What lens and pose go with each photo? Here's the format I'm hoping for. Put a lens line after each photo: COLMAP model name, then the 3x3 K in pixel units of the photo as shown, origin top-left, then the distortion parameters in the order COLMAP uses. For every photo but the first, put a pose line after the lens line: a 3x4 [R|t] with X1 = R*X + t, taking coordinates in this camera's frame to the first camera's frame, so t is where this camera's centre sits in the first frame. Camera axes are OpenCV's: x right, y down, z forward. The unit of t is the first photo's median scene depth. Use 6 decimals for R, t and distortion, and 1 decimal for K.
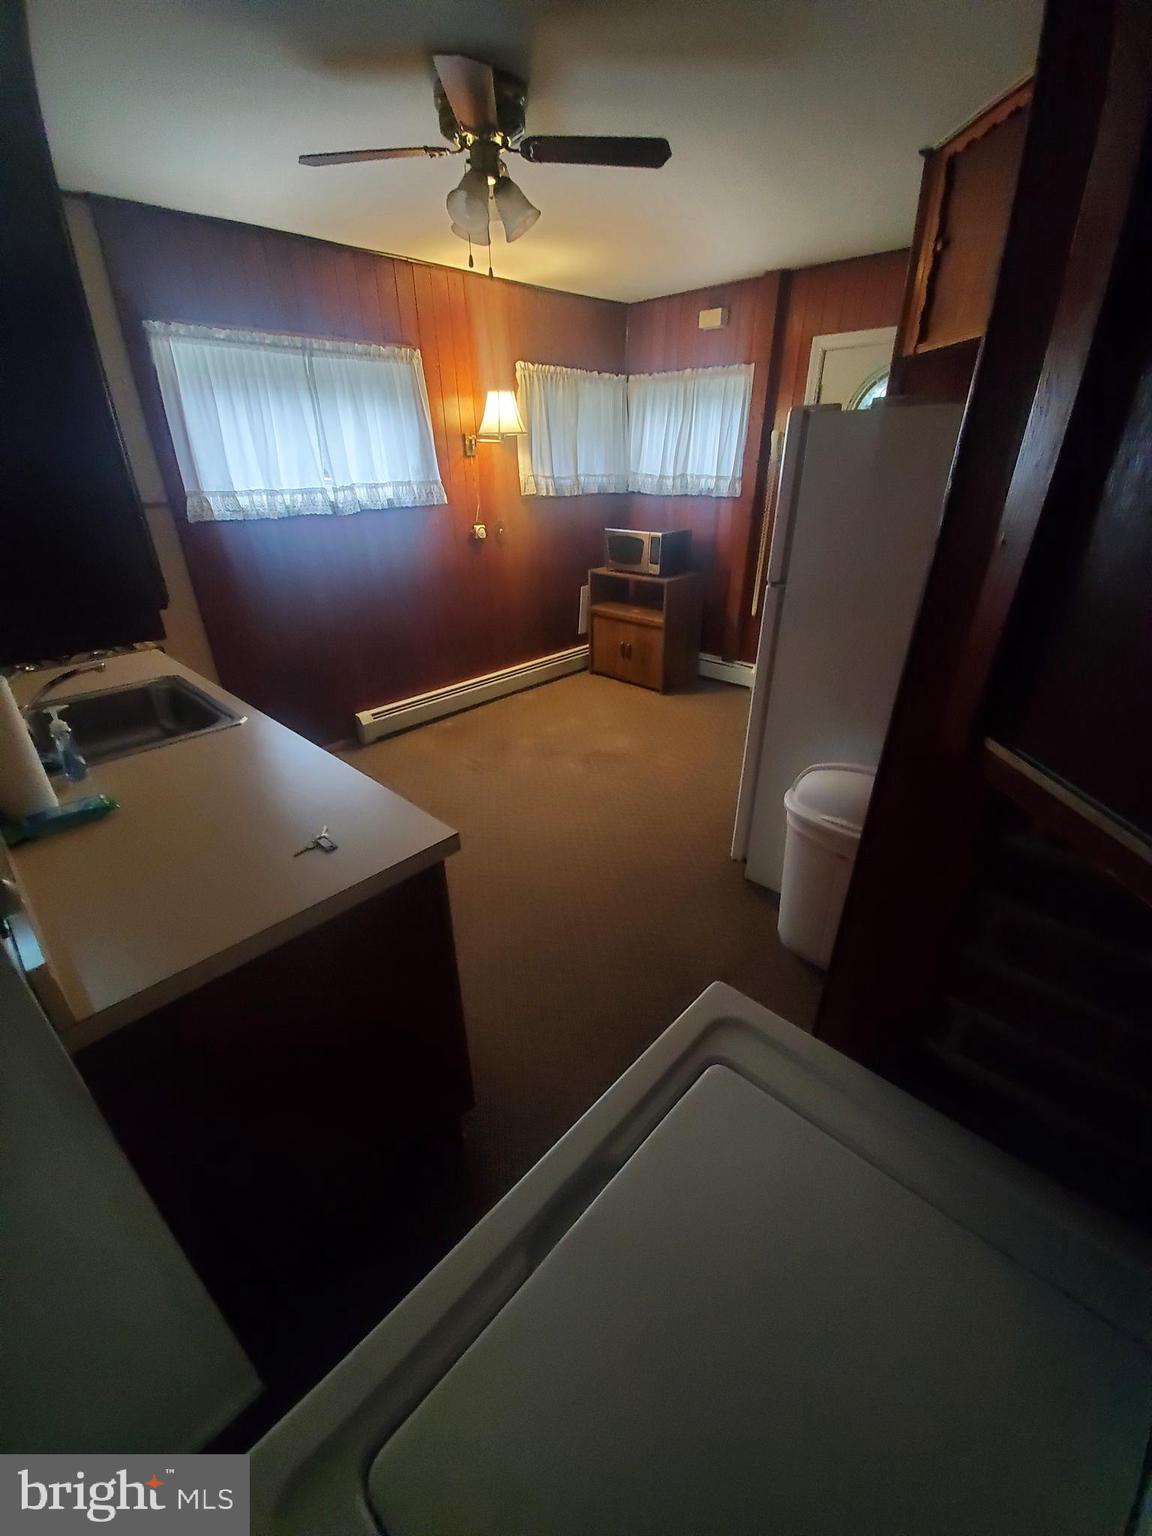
lens RADIAL K [[607.4, 0, 574.4], [0, 607.4, 772.1], [0, 0, 1]] dist [0.002073, -0.014251]
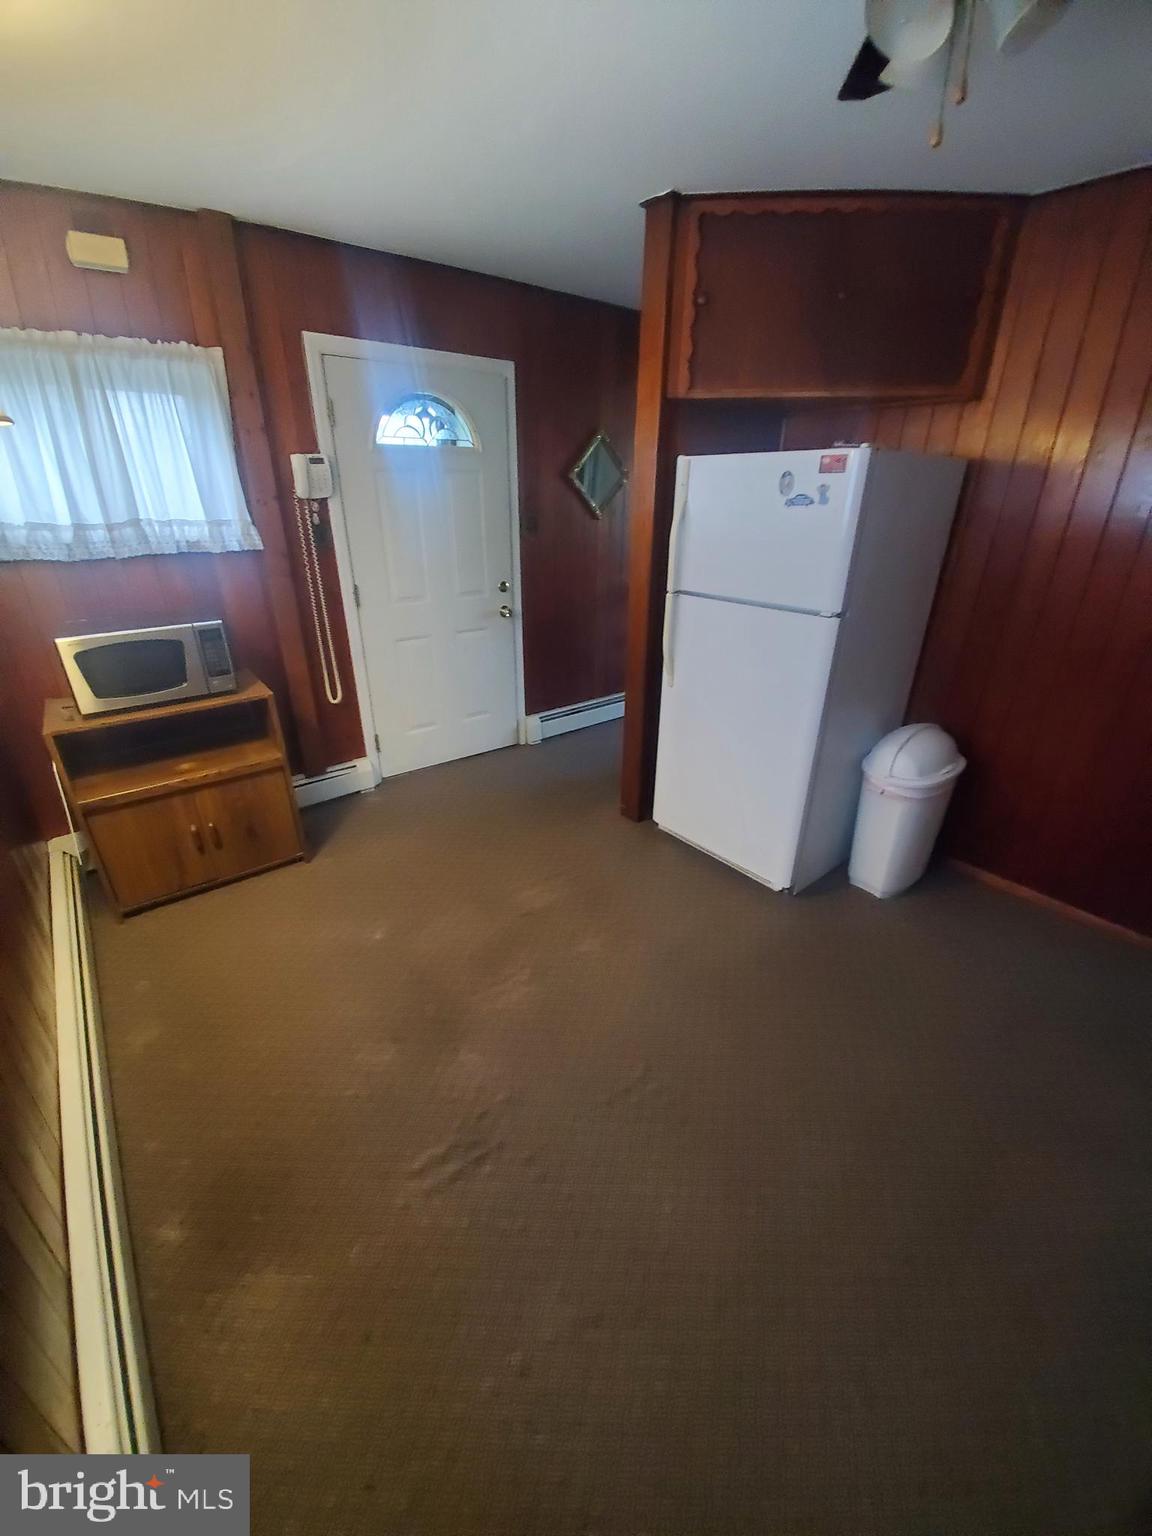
lens RADIAL K [[607.4, 0, 574.4], [0, 607.4, 772.1], [0, 0, 1]] dist [0.002073, -0.014251]
pose [[0.138708, -0.407278, 0.902710, -0.370603], [0.449648, 0.838050, 0.309013, -0.294067], [-0.882370, 0.363039, 0.299376, 0.576500]]
